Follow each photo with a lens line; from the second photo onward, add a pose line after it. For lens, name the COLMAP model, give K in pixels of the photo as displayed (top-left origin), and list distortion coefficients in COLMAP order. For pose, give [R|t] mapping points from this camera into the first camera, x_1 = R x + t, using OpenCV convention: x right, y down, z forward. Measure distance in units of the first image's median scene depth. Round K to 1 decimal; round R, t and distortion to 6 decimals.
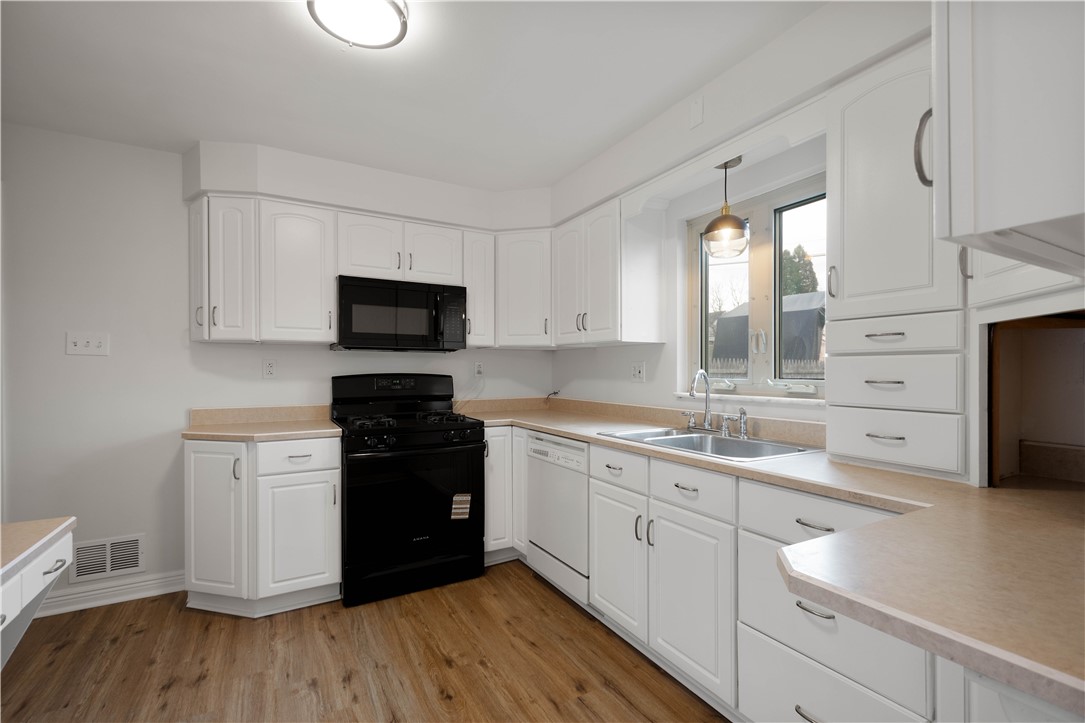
lens RADIAL K [[477.1, 0, 543.6], [0, 477.1, 366.5], [0, 0, 1]] dist [0.011756, -0.000638]
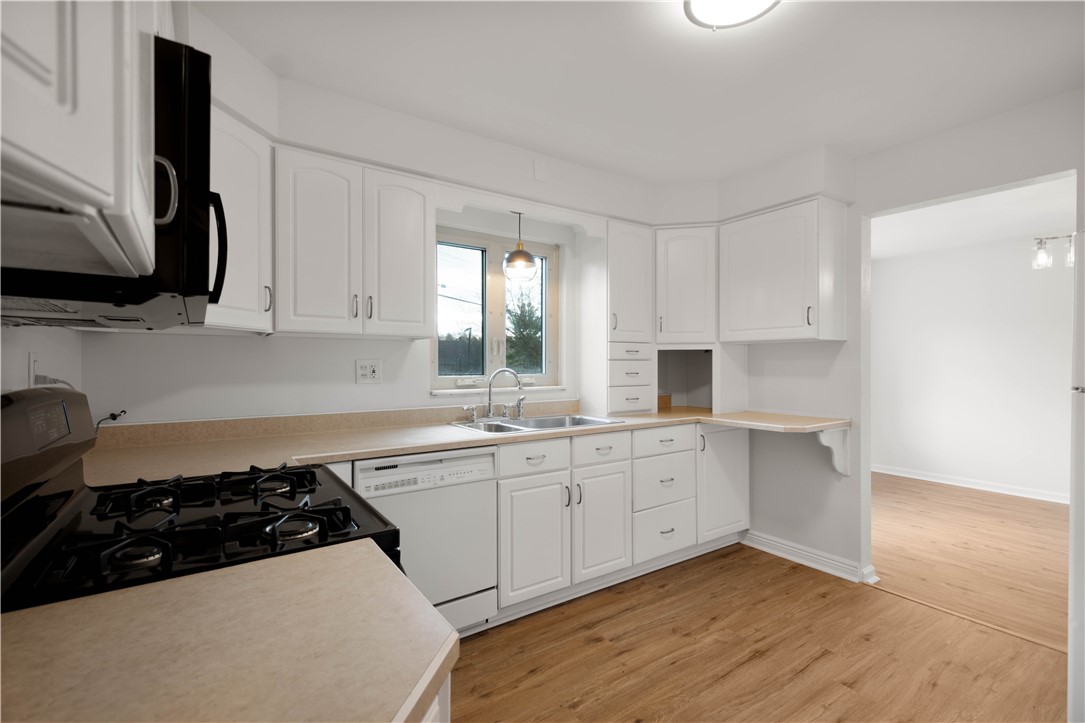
lens RADIAL K [[477.1, 0, 538.5], [0, 477.1, 363.0], [0, 0, 1]] dist [0.011756, -0.000638]
pose [[-0.067463, 0.006785, 0.997699, -0.985966], [-0.003474, 0.999969, -0.007035, 0.002200], [-0.997716, -0.003941, -0.067438, 1.113005]]
